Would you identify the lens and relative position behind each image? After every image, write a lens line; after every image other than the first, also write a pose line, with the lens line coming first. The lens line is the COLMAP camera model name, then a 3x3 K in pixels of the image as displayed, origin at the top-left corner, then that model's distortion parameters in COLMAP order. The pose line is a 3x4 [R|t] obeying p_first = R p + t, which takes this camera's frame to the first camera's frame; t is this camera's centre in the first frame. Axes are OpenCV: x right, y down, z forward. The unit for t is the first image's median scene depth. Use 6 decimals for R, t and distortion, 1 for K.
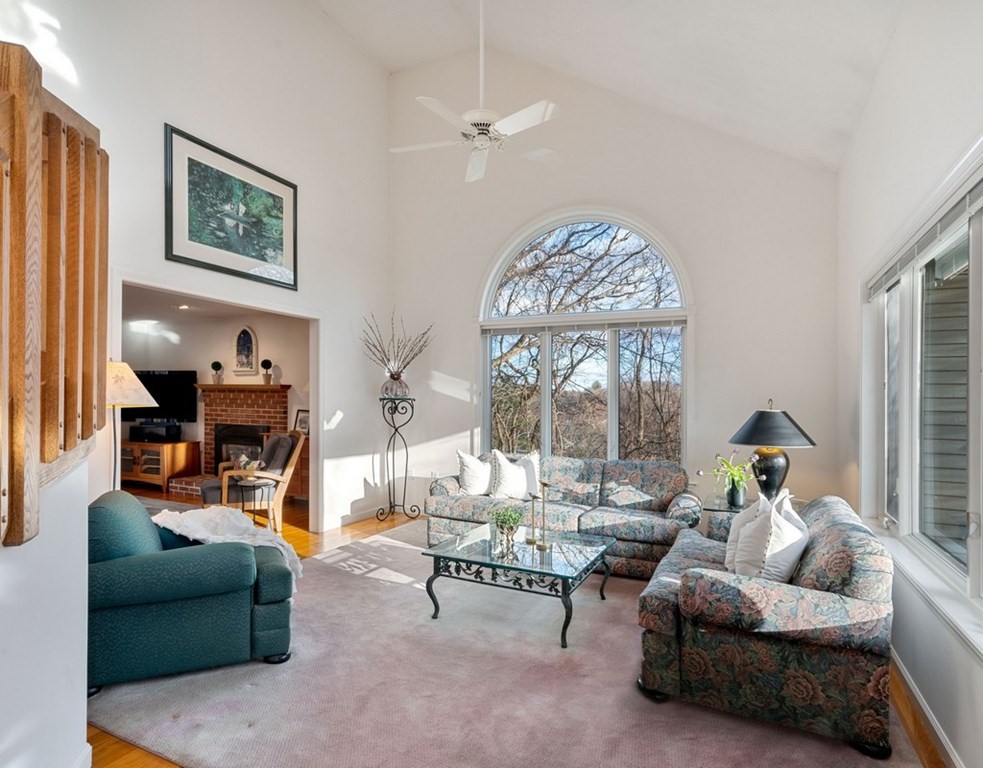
lens RADIAL K [[533.5, 0, 489.4], [0, 533.5, 402.9], [0, 0, 1]] dist [-0.015624, 0.006572]
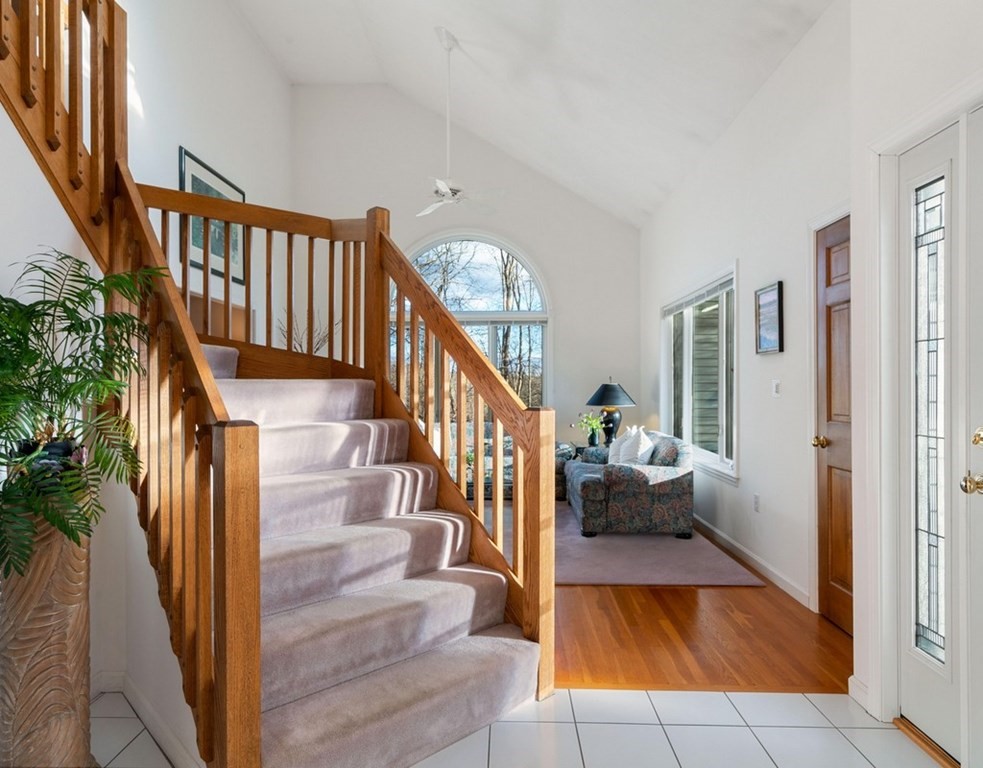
lens RADIAL K [[617.8, 0, 487.5], [0, 617.8, 385.5], [0, 0, 1]] dist [0.002984, -0.003045]
pose [[0.910971, -0.016936, 0.412122, -0.589104], [0.017908, 0.999839, 0.001504, 0.011170], [-0.412081, 0.006010, 0.911128, -0.545172]]
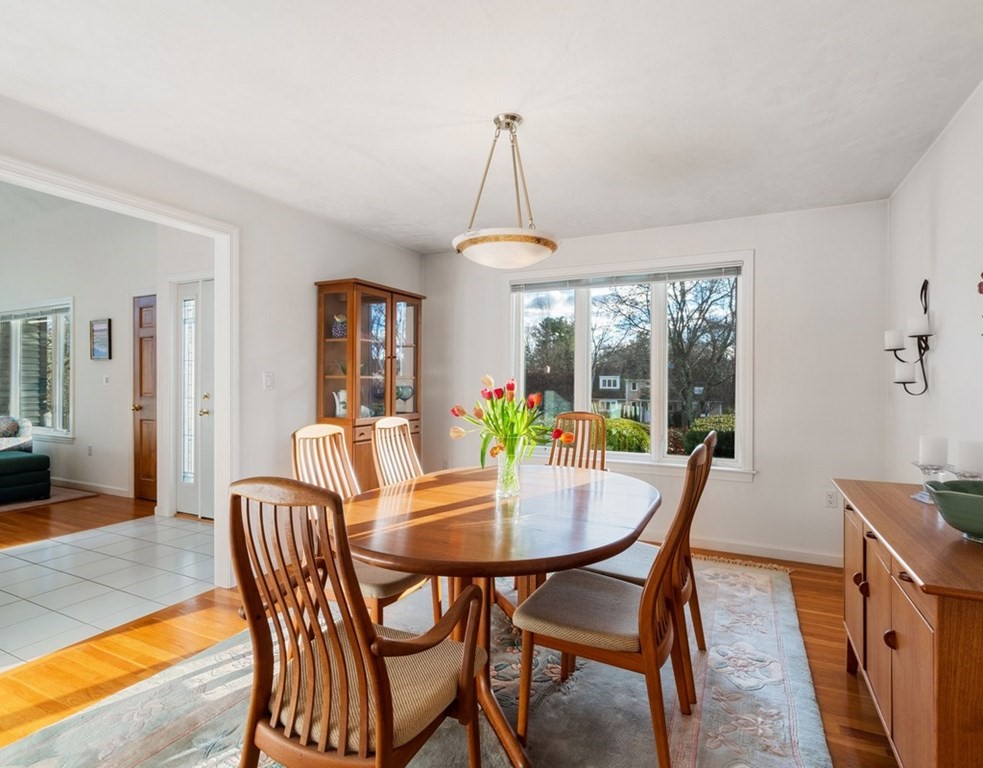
lens RADIAL K [[533.5, 0, 493.0], [0, 533.5, 387.5], [0, 0, 1]] dist [-0.015624, 0.006572]
pose [[0.005454, -0.018796, 0.999808, -1.273463], [-0.000397, 0.999823, 0.018798, 0.018770], [-0.999985, -0.000500, 0.005446, -0.942474]]
